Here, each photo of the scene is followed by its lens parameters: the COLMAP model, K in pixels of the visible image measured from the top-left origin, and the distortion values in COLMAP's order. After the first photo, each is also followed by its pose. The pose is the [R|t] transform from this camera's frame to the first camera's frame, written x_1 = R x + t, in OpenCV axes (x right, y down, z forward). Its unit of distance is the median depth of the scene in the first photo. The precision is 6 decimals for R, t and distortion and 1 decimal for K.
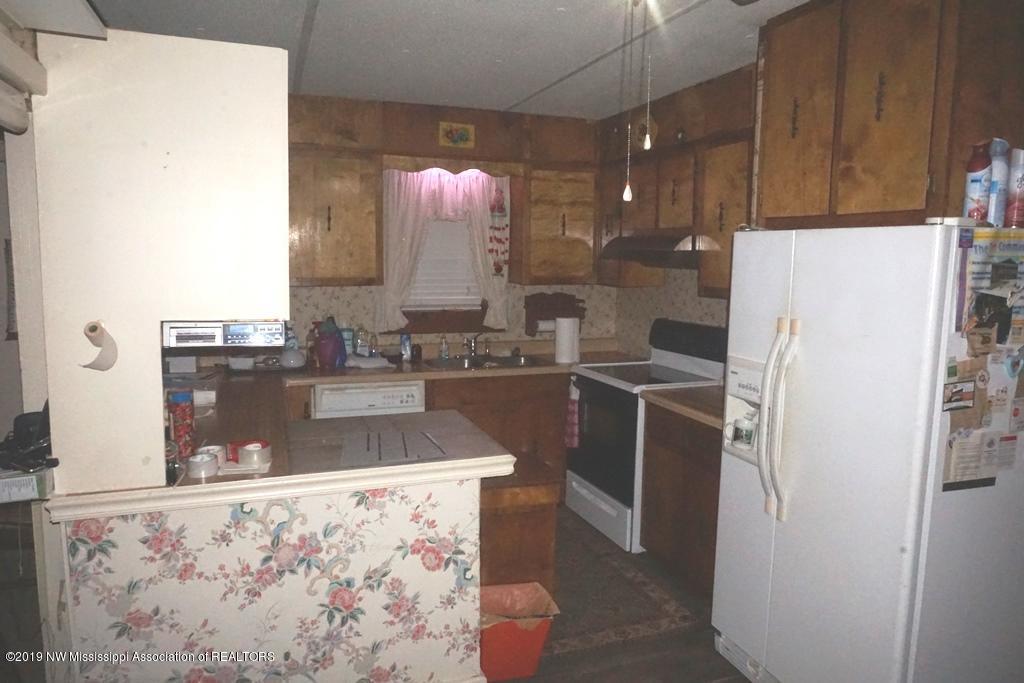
lens RADIAL K [[696.3, 0, 512.6], [0, 696.3, 340.9], [0, 0, 1]] dist [-0.046117, 0.002921]
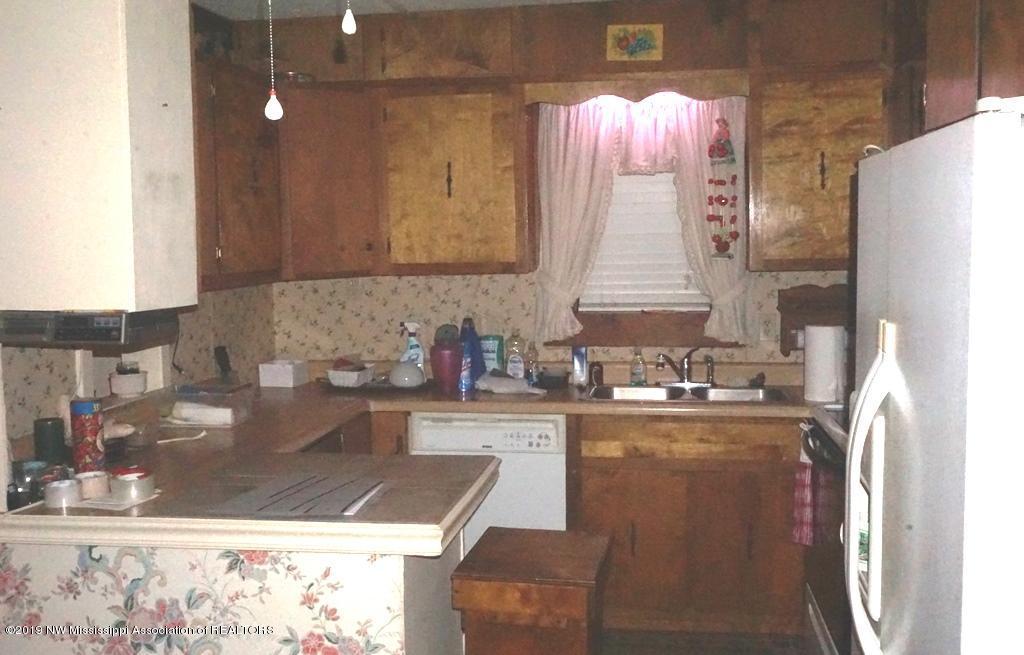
lens RADIAL K [[1031.4, 0, 511.6], [0, 1031.4, 328.2], [0, 0, 1]] dist [-0.008725, 0.000000]
pose [[0.869398, 0.016861, -0.493824, 0.319843], [-0.034813, 0.999024, -0.027179, 0.002634], [0.492884, 0.040820, 0.869137, 0.116364]]
